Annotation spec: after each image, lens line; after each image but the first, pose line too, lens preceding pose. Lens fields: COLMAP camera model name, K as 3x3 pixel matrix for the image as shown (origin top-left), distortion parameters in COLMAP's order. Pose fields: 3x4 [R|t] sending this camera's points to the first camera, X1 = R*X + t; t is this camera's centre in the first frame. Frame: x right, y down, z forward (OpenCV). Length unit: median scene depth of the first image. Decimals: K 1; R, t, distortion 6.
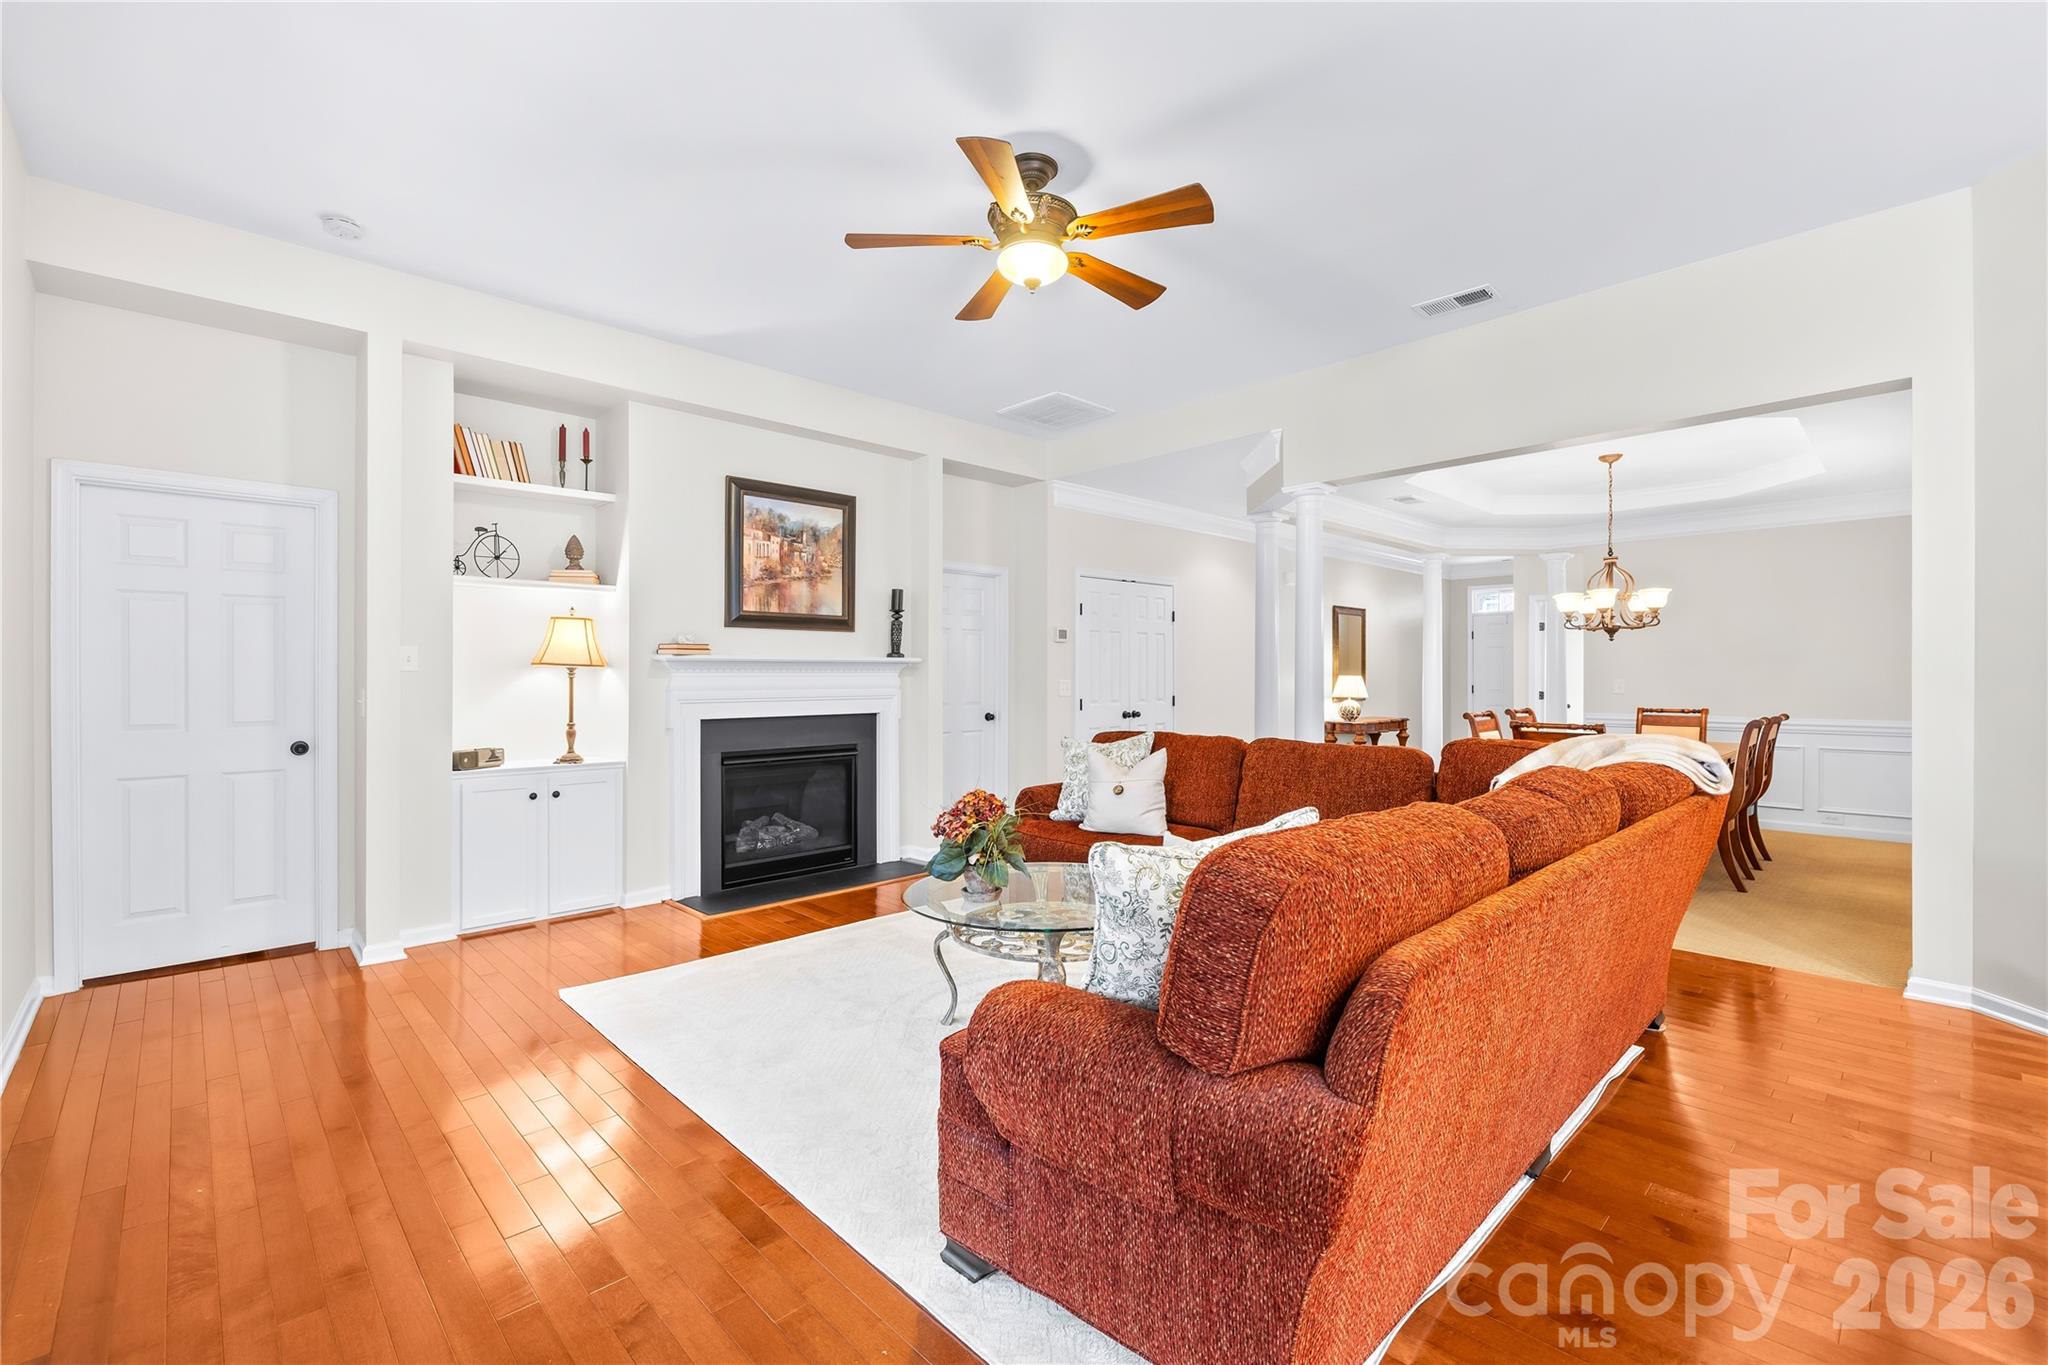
lens RADIAL K [[874.7, 0, 1022.7], [0, 874.7, 680.6], [0, 0, 1]] dist [-0.008910, 0.001196]
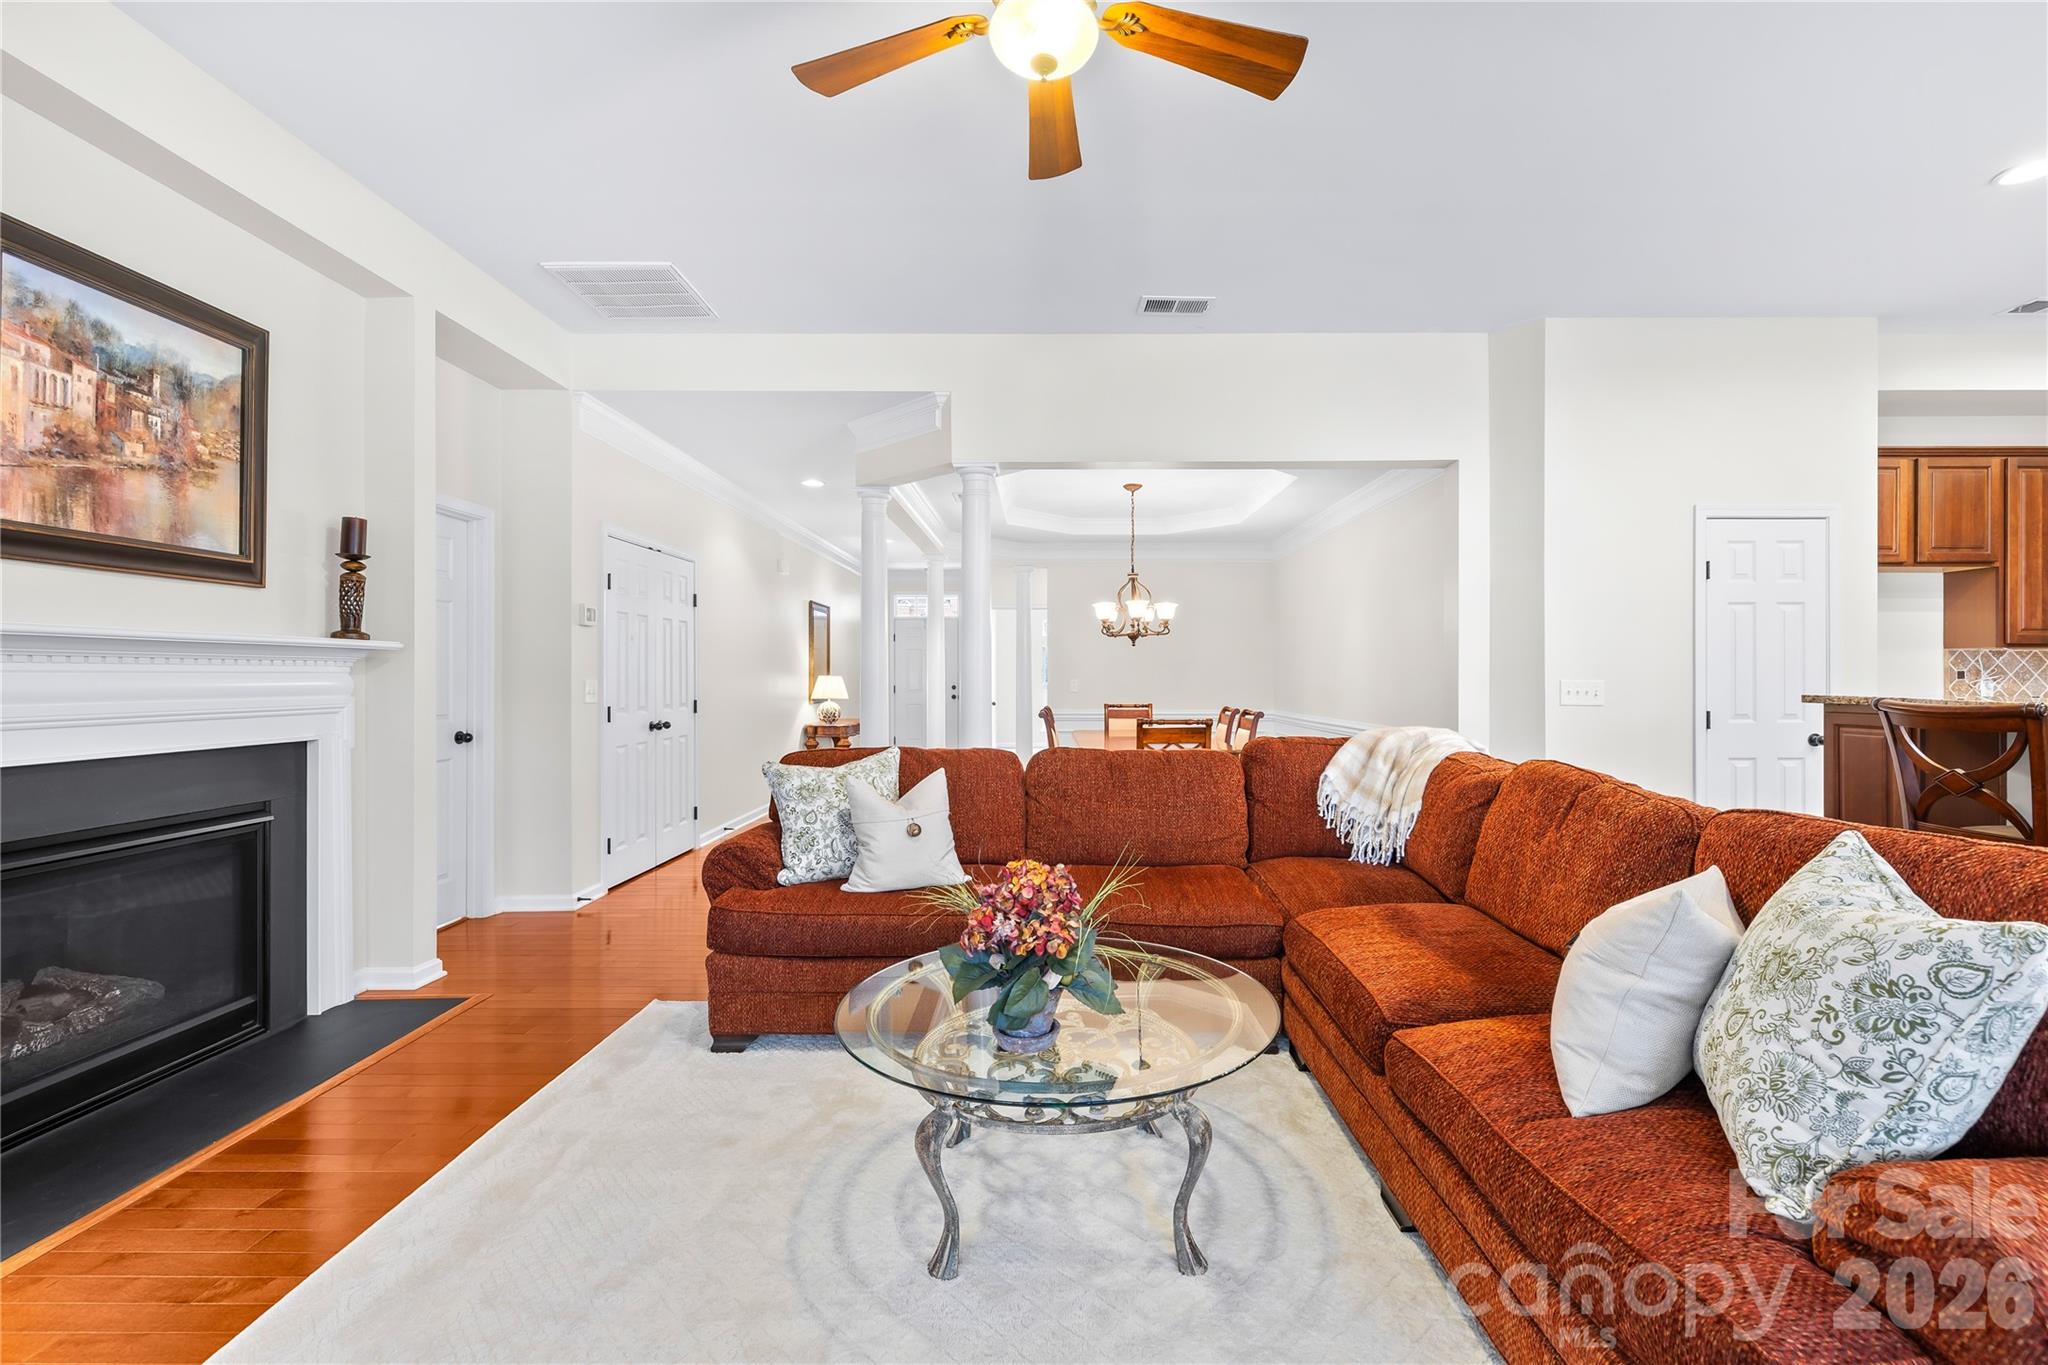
lens RADIAL K [[874.7, 0, 1054.0], [0, 874.7, 679.6], [0, 0, 1]] dist [-0.008910, 0.001196]
pose [[0.689674, 0.000423, 0.724119, -0.240042], [0.001815, 0.999996, -0.002313, 0.001440], [-0.724117, 0.002909, 0.689671, 0.292185]]
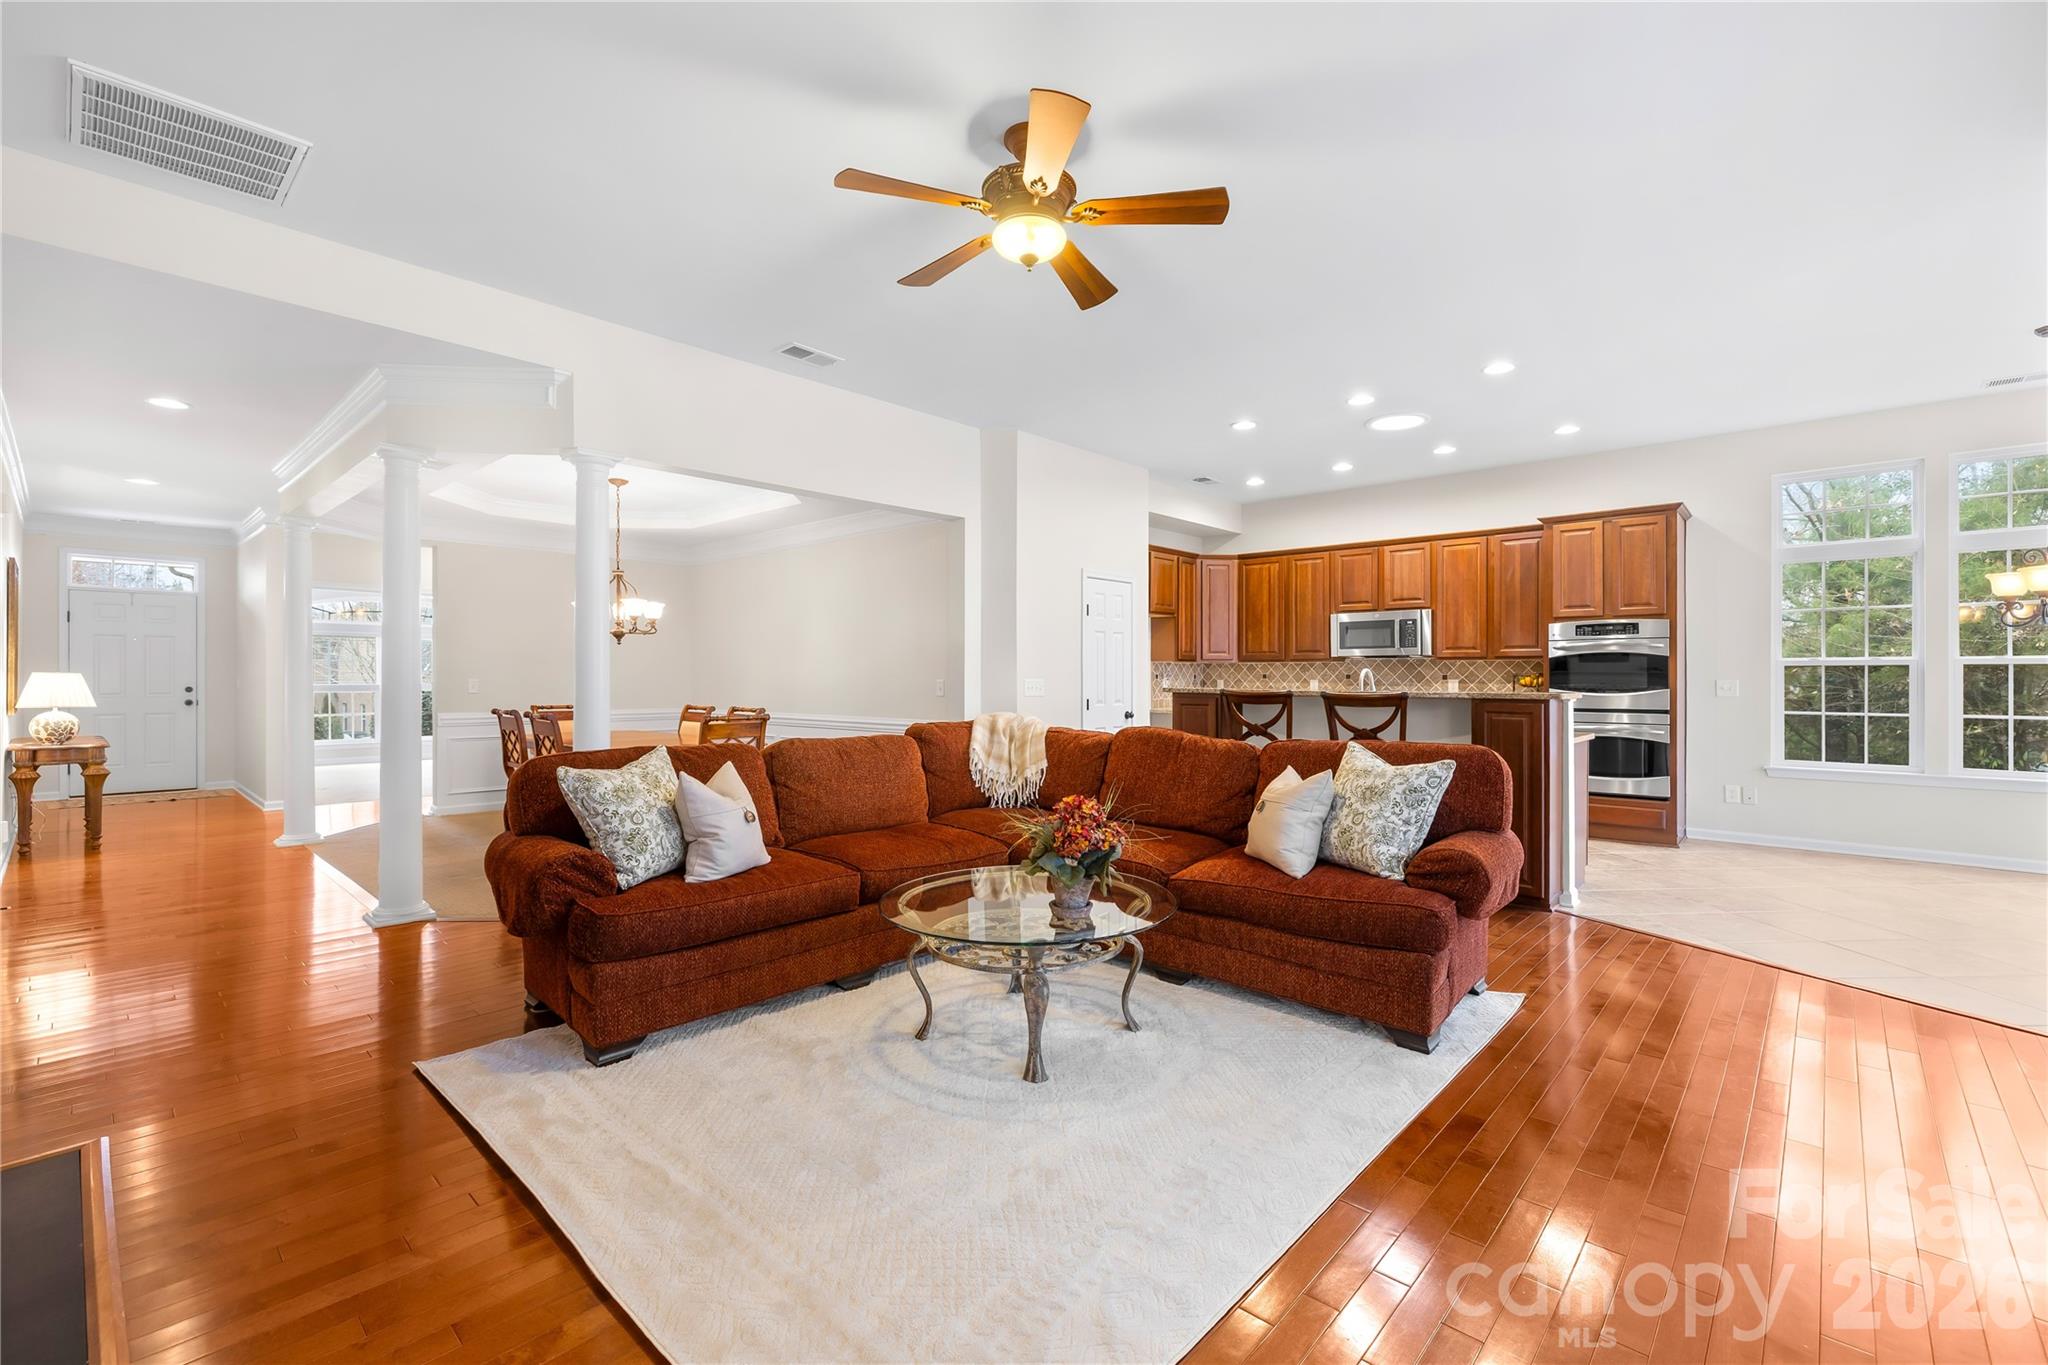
lens RADIAL K [[874.7, 0, 1024.6], [0, 874.7, 681.1], [0, 0, 1]] dist [-0.008910, 0.001196]
pose [[-0.064472, -0.001319, 0.997919, -0.501240], [0.002233, 0.999996, 0.001466, 0.001153], [-0.997917, 0.002323, -0.064468, 0.572194]]
